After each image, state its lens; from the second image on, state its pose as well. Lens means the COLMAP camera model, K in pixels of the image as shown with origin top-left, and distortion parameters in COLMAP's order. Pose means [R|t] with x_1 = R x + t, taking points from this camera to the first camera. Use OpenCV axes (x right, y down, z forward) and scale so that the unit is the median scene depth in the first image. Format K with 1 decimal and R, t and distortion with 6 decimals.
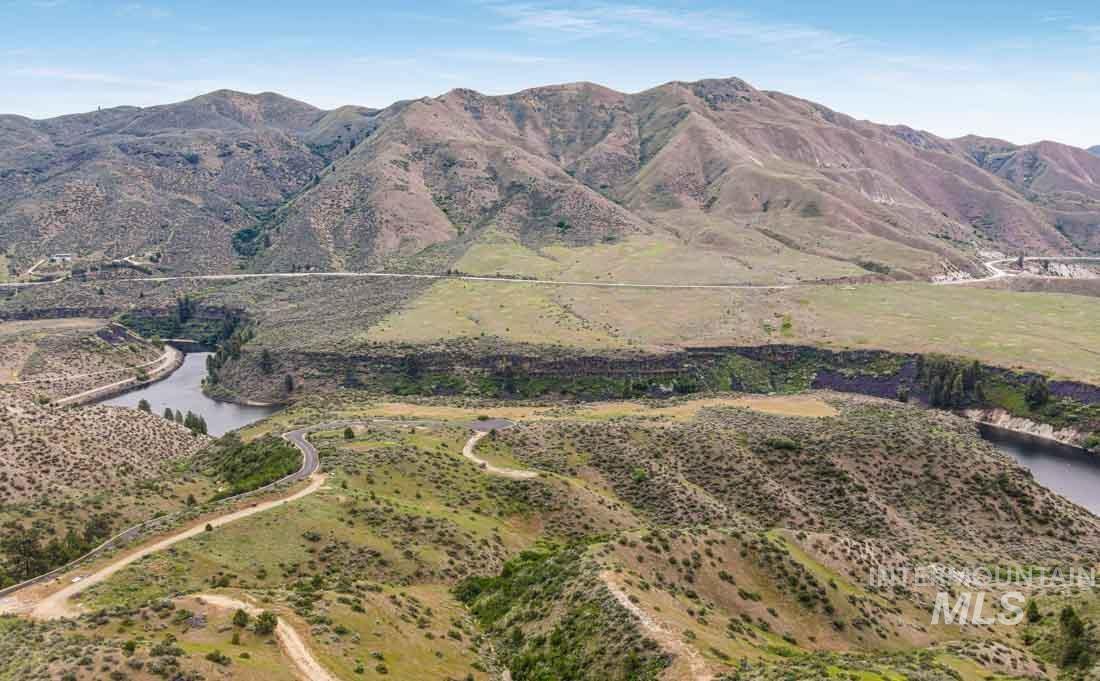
lens RADIAL K [[810.3, 0, 552.5], [0, 810.3, 359.3], [0, 0, 1]] dist [-0.007685, 0.037209]
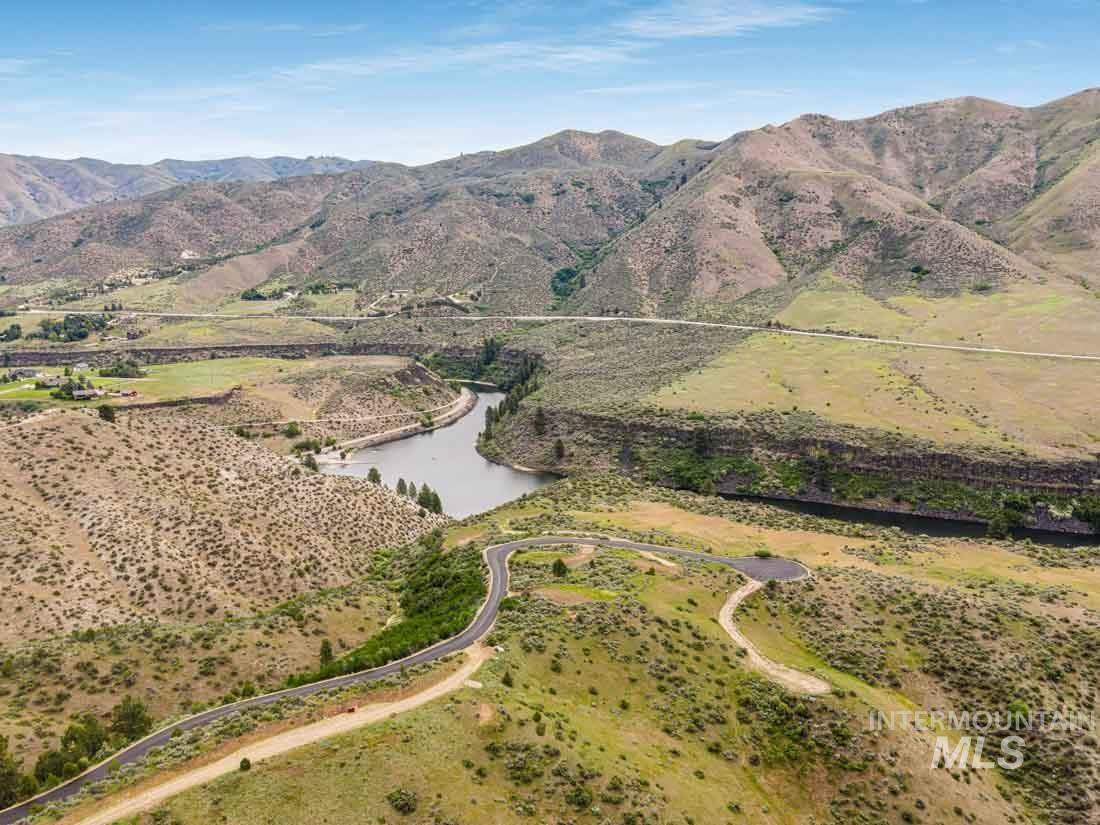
lens RADIAL K [[809.8, 0, 554.6], [0, 809.8, 411.8], [0, 0, 1]] dist [-0.000719, 0.033079]
pose [[0.918236, 0.084250, -0.386968, 0.003765], [-0.078022, 0.996444, 0.031805, -0.025230], [0.388272, 0.000988, 0.921544, 0.126862]]
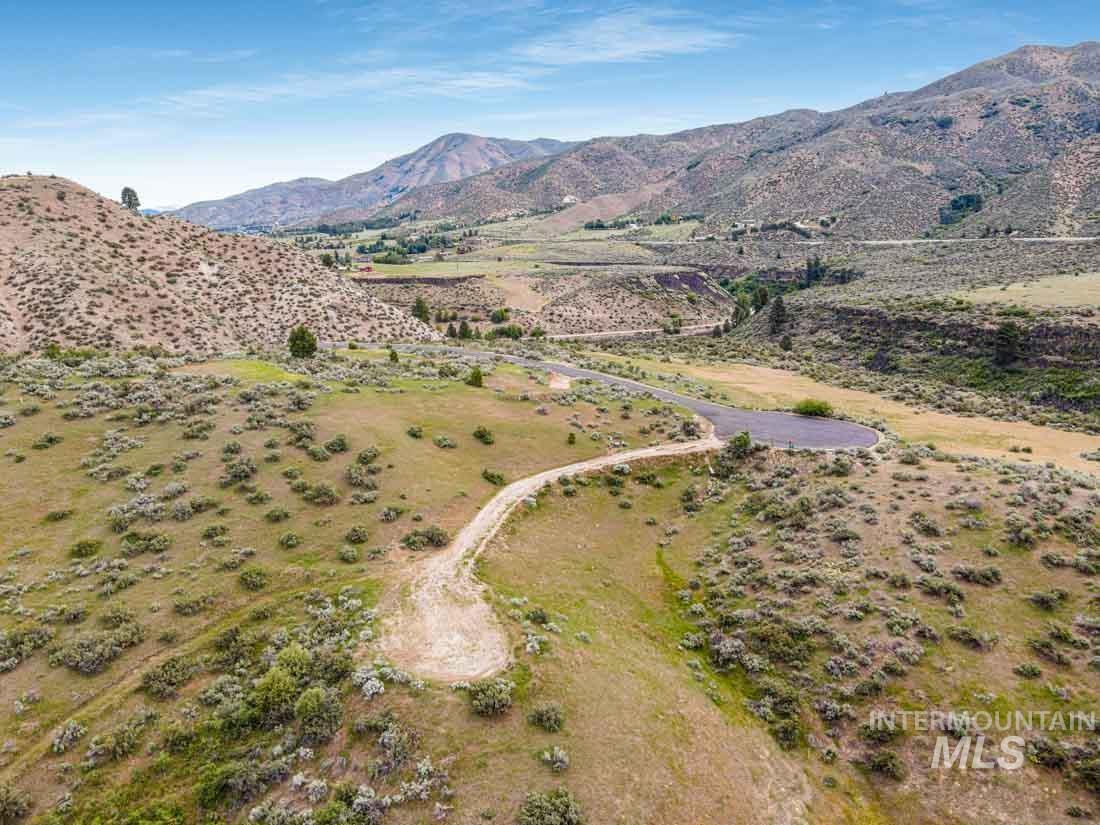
lens RADIAL K [[809.8, 0, 554.6], [0, 809.8, 411.8], [0, 0, 1]] dist [-0.000719, 0.033079]
pose [[0.594547, 0.180973, -0.783430, 0.039600], [-0.155946, 0.981794, 0.108448, 0.024282], [0.788794, 0.057695, 0.611944, 0.325742]]
